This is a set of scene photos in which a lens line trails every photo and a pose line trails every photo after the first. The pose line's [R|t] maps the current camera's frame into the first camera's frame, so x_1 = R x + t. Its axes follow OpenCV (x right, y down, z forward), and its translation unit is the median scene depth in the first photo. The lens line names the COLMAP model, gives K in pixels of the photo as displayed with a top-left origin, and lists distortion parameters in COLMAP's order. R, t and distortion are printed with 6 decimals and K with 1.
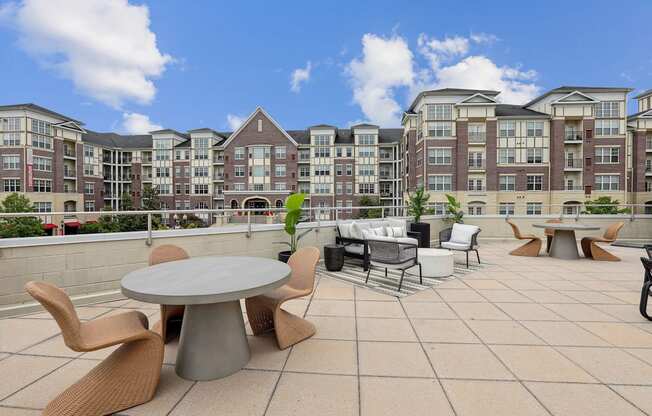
lens RADIAL K [[304.0, 0, 329.8], [0, 304.0, 208.2], [0, 0, 1]] dist [-0.050568, 0.015592]
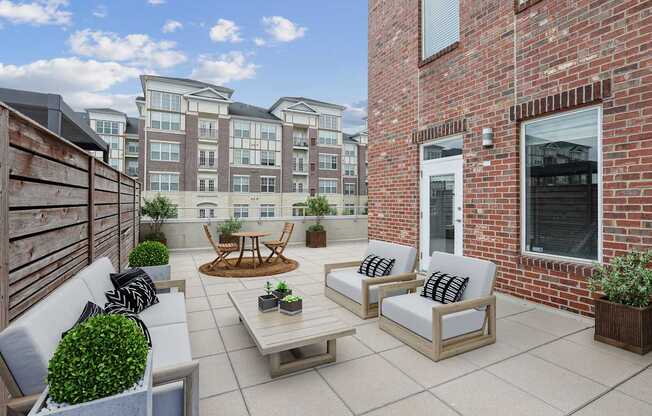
lens RADIAL K [[304.0, 0, 328.1], [0, 304.0, 202.3], [0, 0, 1]] dist [-0.050568, 0.015592]
pose [[0.848380, 0.003121, 0.529378, 0.243898], [0.010451, 0.999689, -0.022642, 0.000094], [-0.529284, 0.024742, 0.848084, 0.011657]]
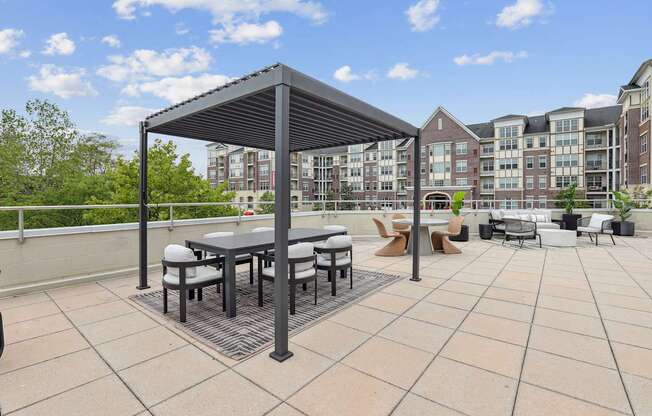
lens RADIAL K [[304.0, 0, 323.8], [0, 304.0, 199.3], [0, 0, 1]] dist [-0.050568, 0.015592]
pose [[0.827792, 0.005179, -0.561011, 0.025249], [-0.013026, 0.999865, -0.009988, 0.002776], [0.560884, 0.015576, 0.827748, -0.102938]]
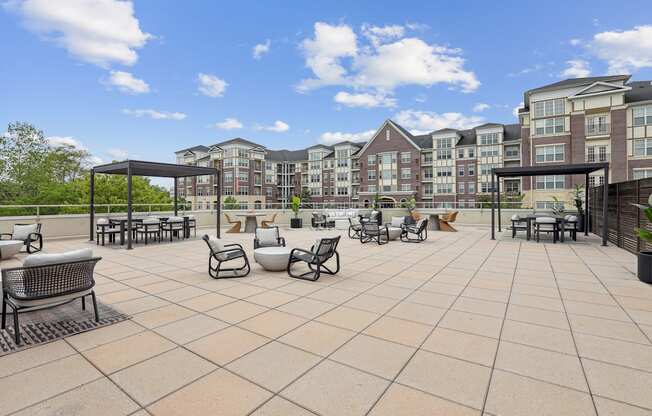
lens RADIAL K [[304.0, 0, 318.0], [0, 304.0, 199.5], [0, 0, 1]] dist [-0.050568, 0.015592]
pose [[0.857774, -0.004968, -0.514003, 0.170377], [-0.009406, 0.999634, -0.025359, 0.004530], [0.513941, 0.026587, 0.857413, -0.155088]]
